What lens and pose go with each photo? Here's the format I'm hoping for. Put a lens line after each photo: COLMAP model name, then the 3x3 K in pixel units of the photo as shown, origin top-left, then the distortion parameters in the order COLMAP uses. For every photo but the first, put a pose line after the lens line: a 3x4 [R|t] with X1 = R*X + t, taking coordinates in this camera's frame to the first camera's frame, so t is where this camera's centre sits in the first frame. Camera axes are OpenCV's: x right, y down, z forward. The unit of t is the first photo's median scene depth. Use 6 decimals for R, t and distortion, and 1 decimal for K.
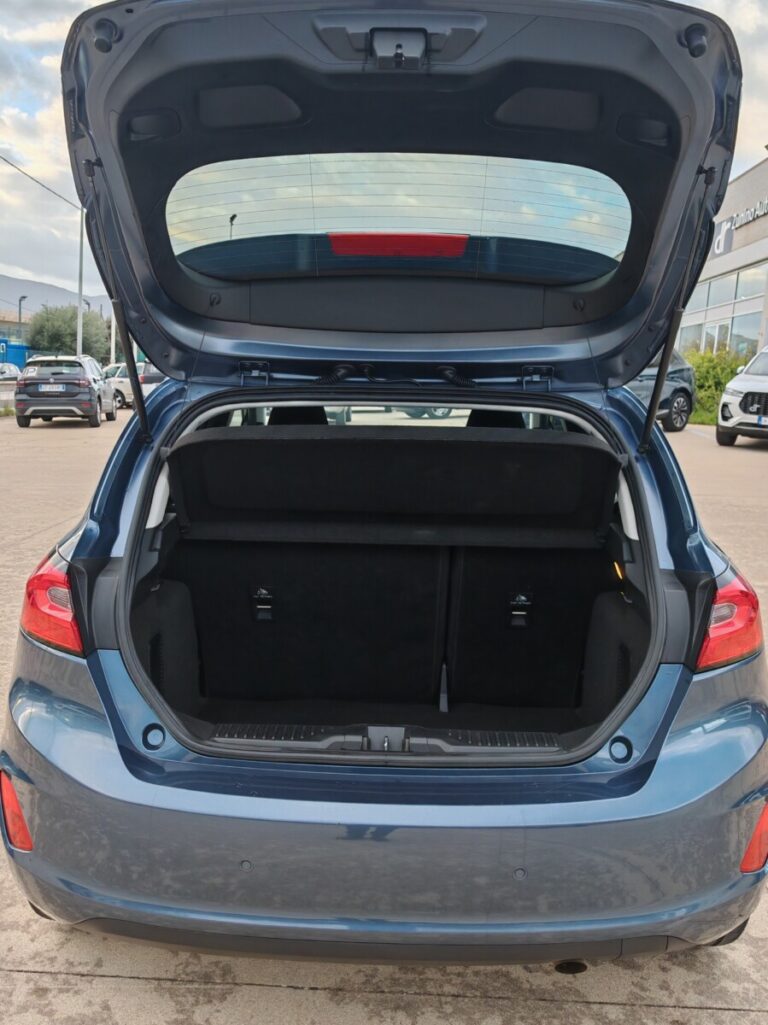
lens RADIAL K [[920.7, 0, 380.9], [0, 920.7, 541.1], [0, 0, 1]] dist [0.004105, -0.000906]
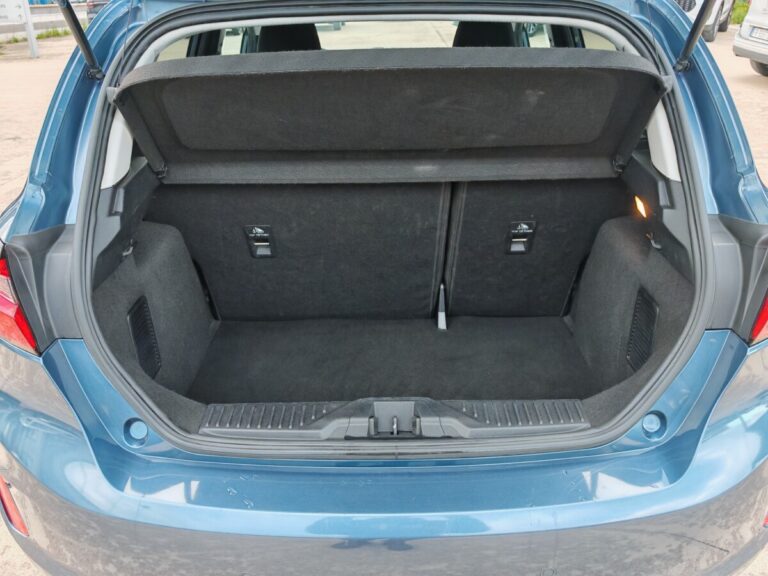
lens RADIAL K [[621.4, 0, 387.4], [0, 621.4, 290.7], [0, 0, 1]] dist [0.028483, -0.055286]
pose [[0.998893, -0.045117, 0.013343, -0.003407], [0.039764, 0.961164, 0.273096, -0.069898], [-0.025146, -0.272263, 0.961894, 0.412931]]
